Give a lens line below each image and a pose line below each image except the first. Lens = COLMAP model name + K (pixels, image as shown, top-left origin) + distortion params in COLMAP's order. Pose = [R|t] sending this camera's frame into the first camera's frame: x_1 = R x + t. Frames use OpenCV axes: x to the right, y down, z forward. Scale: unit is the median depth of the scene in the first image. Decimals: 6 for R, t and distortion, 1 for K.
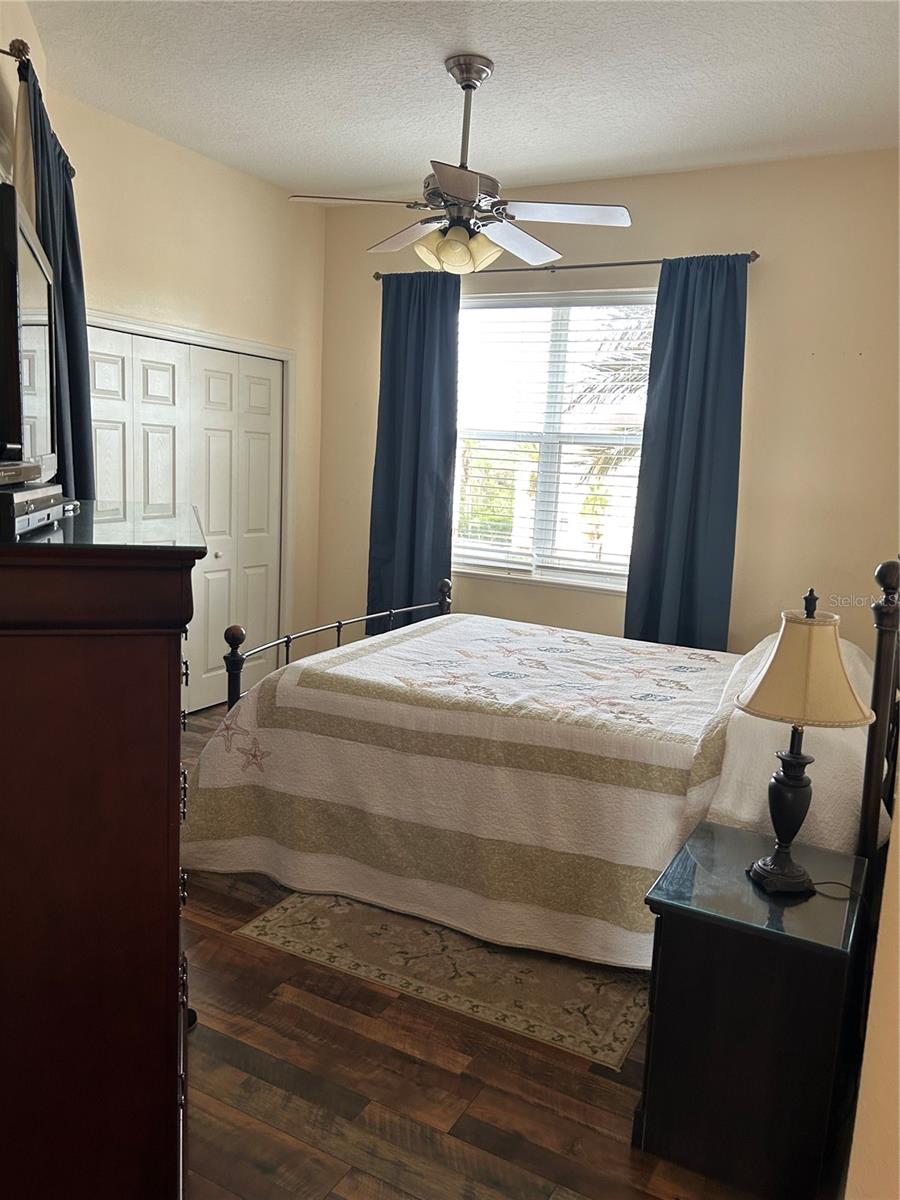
lens RADIAL K [[915.9, 0, 456.5], [0, 915.9, 609.6], [0, 0, 1]] dist [0.047282, -0.045497]
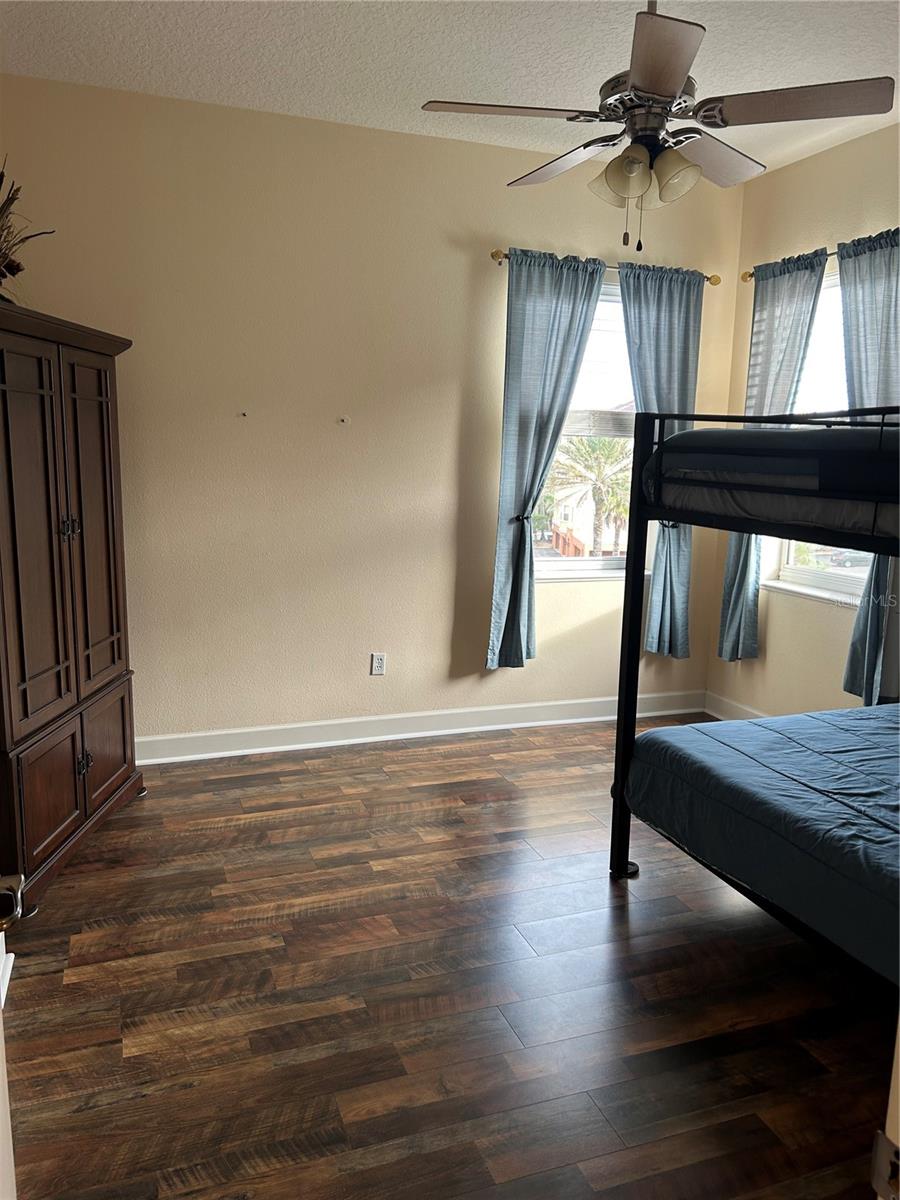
lens RADIAL K [[915.9, 0, 456.5], [0, 915.9, 609.6], [0, 0, 1]] dist [0.047282, -0.045497]
pose [[-0.667045, 0.063963, -0.742266, 0.471681], [-0.186525, 0.950239, 0.249507, -0.260565], [0.721290, 0.304883, -0.621922, 1.710569]]
